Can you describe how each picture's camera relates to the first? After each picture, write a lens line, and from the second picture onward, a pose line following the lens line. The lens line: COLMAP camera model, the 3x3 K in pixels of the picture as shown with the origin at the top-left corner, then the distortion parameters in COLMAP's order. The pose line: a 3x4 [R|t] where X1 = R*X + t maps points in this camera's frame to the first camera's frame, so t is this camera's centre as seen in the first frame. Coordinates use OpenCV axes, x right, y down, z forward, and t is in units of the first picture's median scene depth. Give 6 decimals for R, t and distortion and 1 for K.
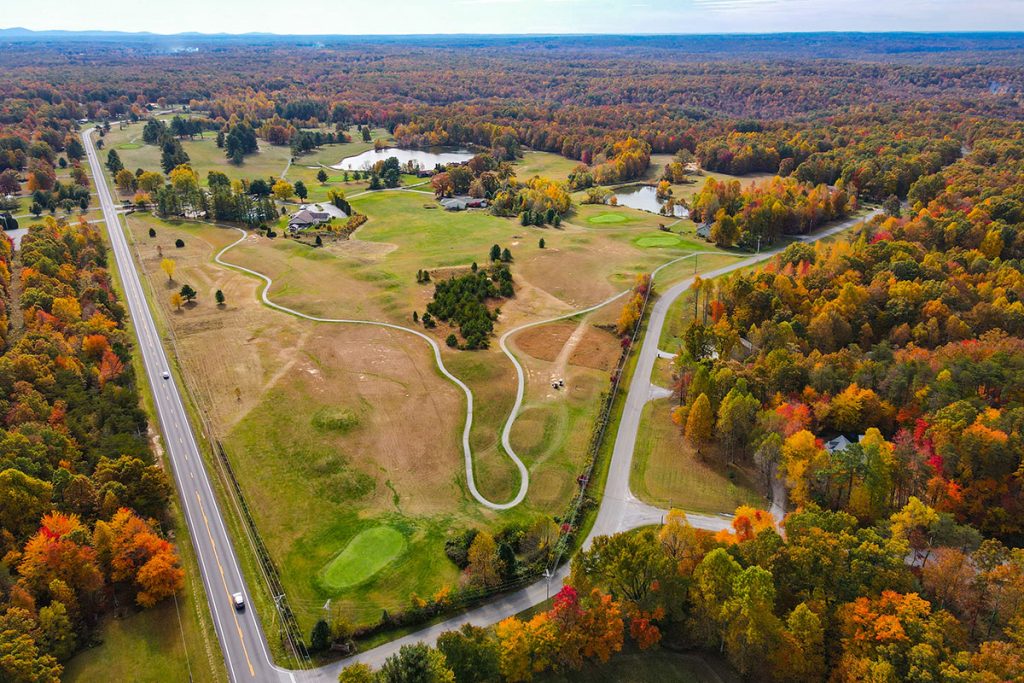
lens RADIAL K [[746.1, 0, 517.8], [0, 746.1, 347.5], [0, 0, 1]] dist [0.008046, -0.004706]
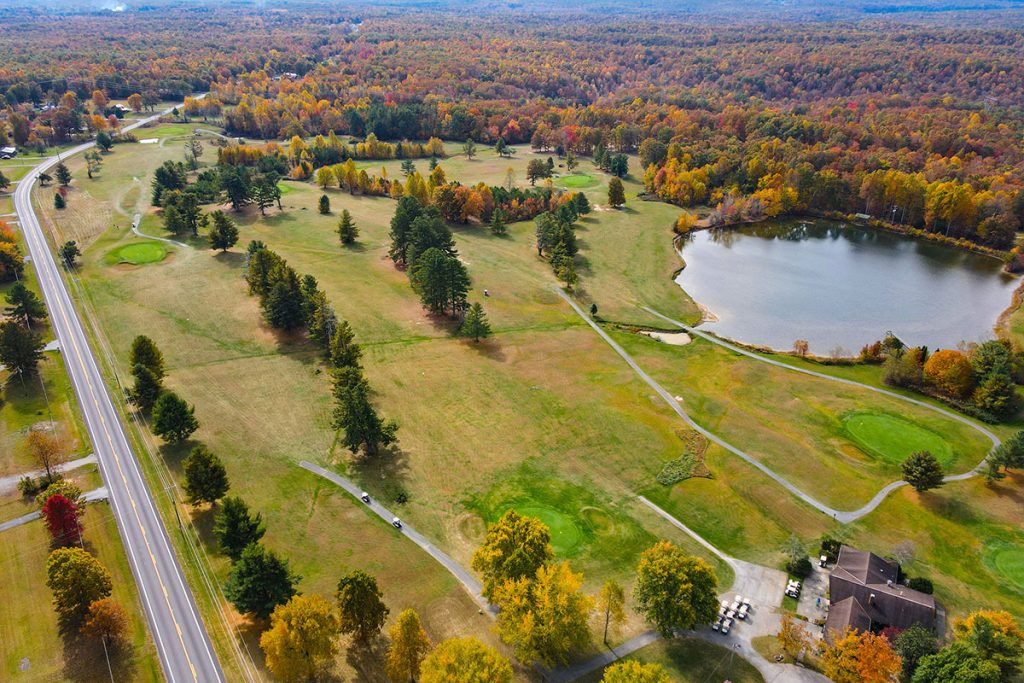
lens RADIAL K [[746.1, 0, 508.6], [0, 746.1, 336.7], [0, 0, 1]] dist [0.008046, -0.004706]
pose [[0.996778, -0.028787, 0.074868, -0.235989], [0.026448, 0.999136, 0.032046, -0.156394], [-0.075726, -0.029963, 0.996678, 0.386317]]
